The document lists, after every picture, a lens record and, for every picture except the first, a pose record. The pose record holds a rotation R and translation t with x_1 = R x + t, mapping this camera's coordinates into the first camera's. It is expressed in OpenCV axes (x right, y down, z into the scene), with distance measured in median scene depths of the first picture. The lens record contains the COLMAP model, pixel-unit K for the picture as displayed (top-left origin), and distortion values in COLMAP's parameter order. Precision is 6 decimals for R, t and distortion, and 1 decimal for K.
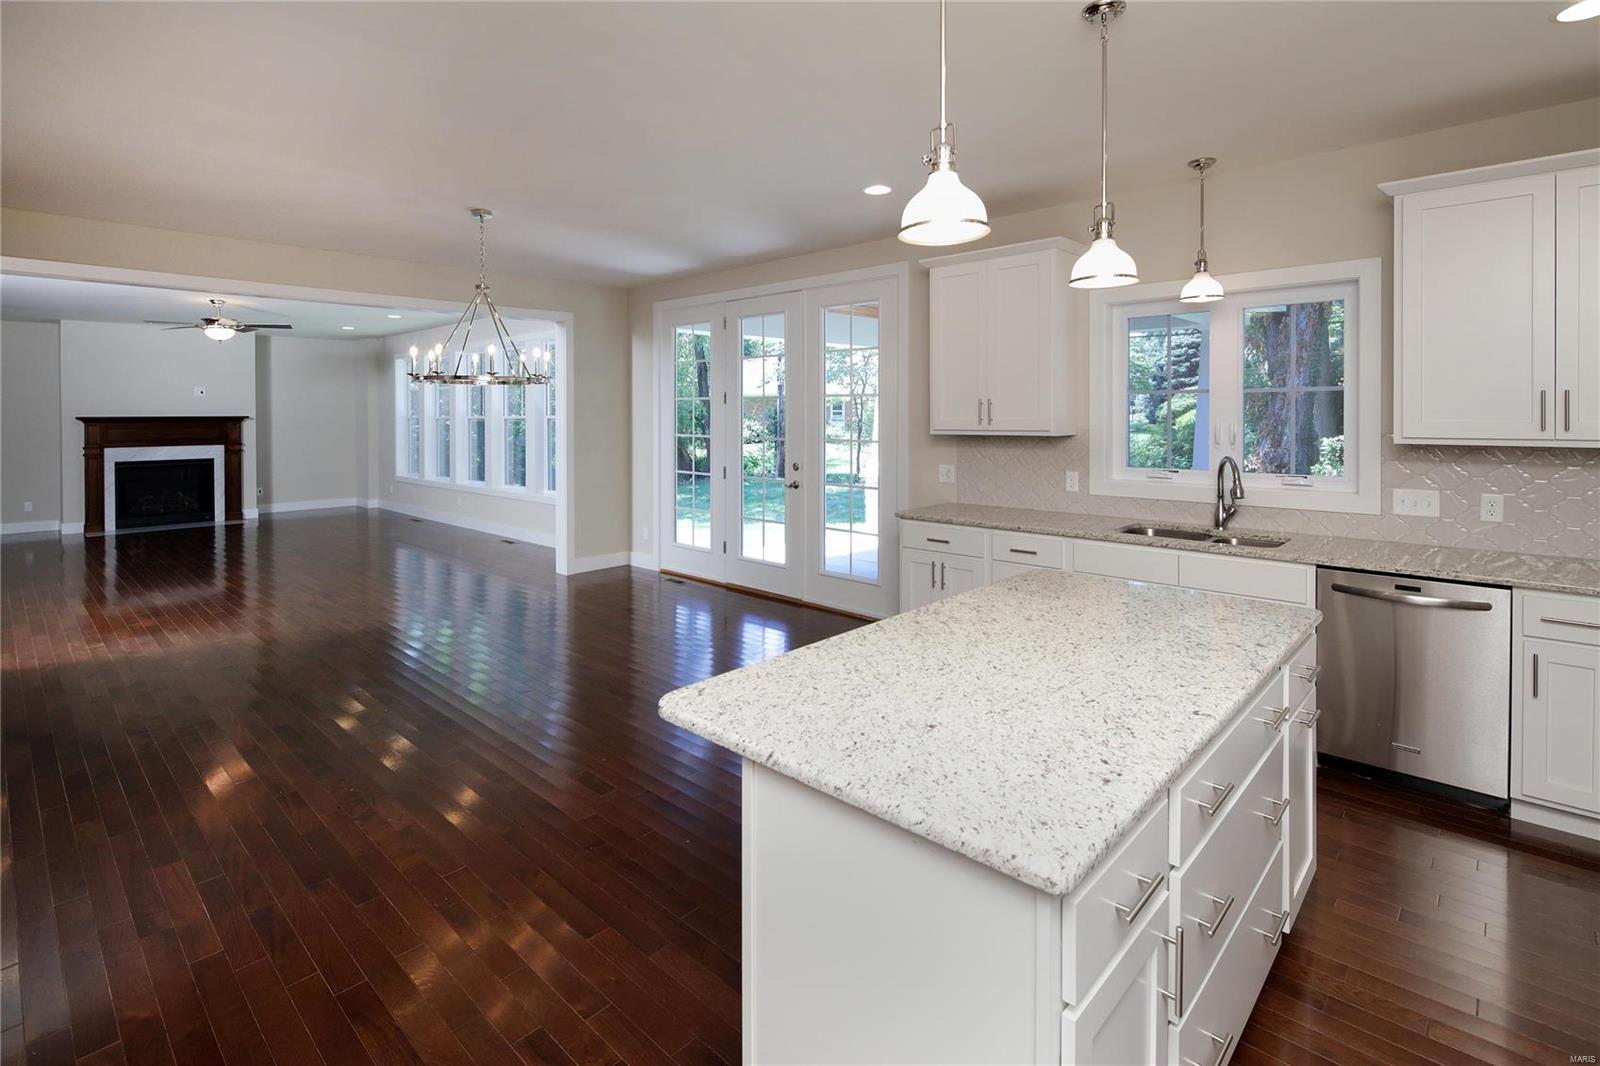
lens RADIAL K [[780.2, 0, 798.7], [0, 780.2, 421.7], [0, 0, 1]] dist [-0.001719, -0.000760]
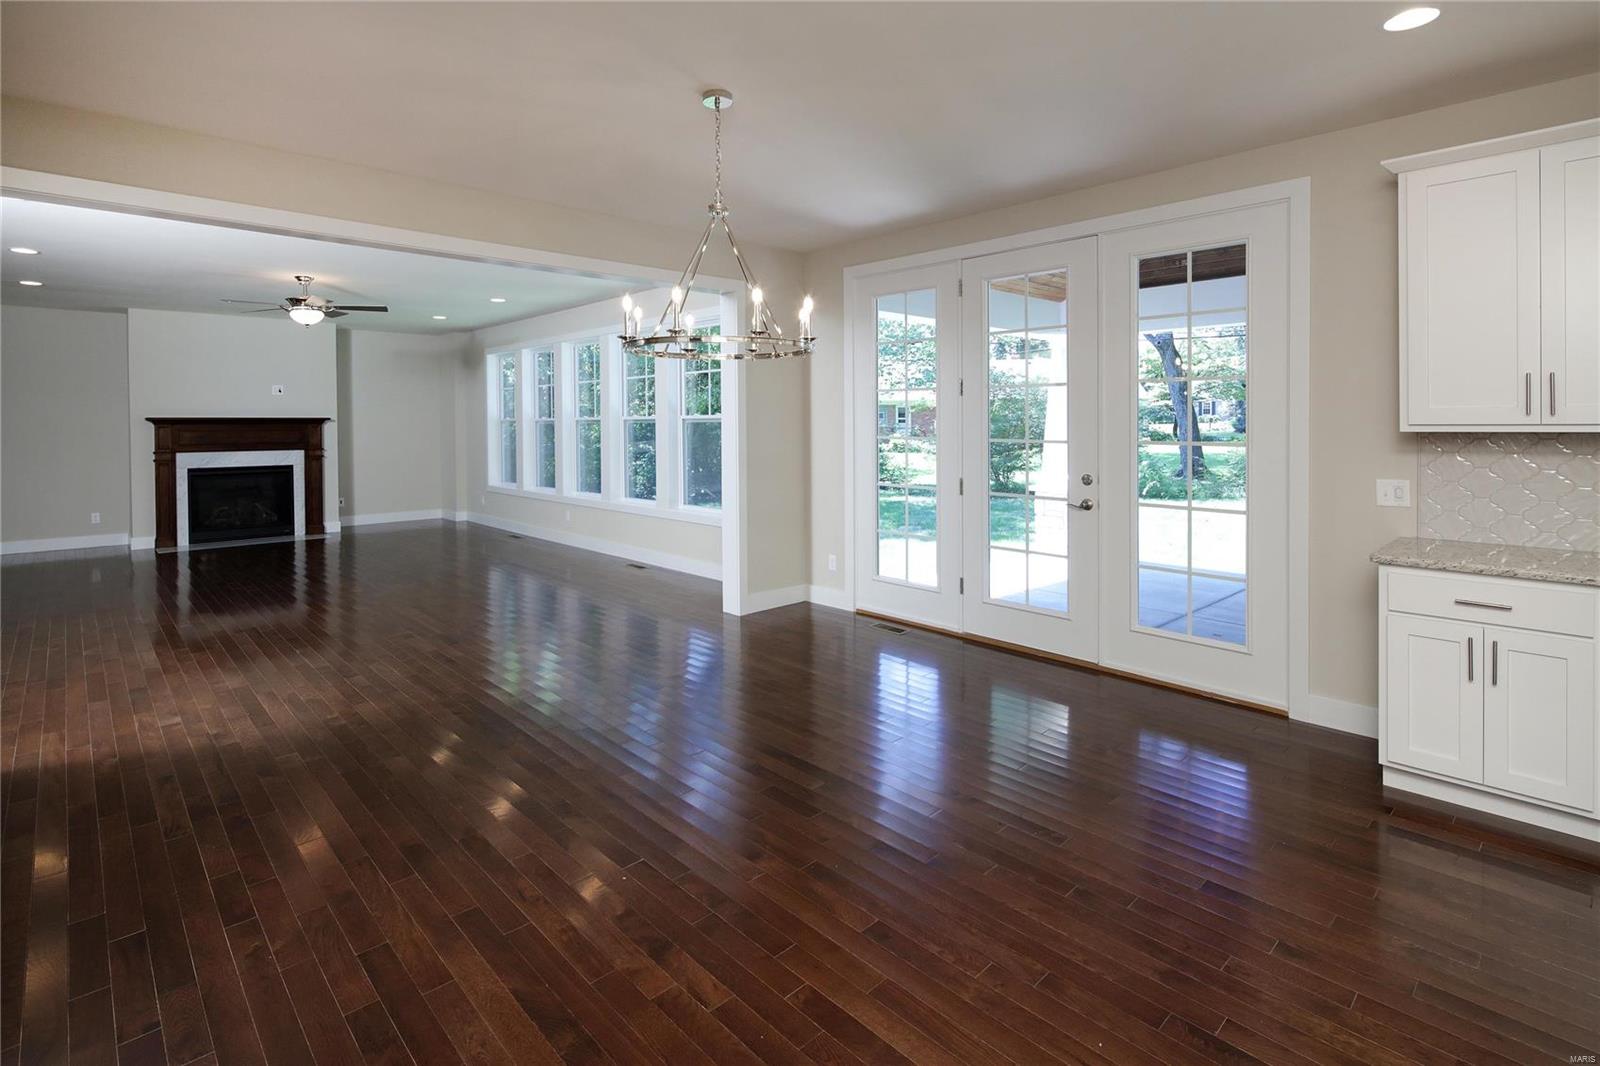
lens RADIAL K [[793.1, 0, 792.1], [0, 793.1, 438.8], [0, 0, 1]] dist [0.001492, 0.000261]
pose [[0.997816, 0.002032, -0.066031, -0.132735], [-0.001320, 0.999940, 0.010833, 0.007162], [0.066049, -0.010722, 0.997759, 0.145322]]
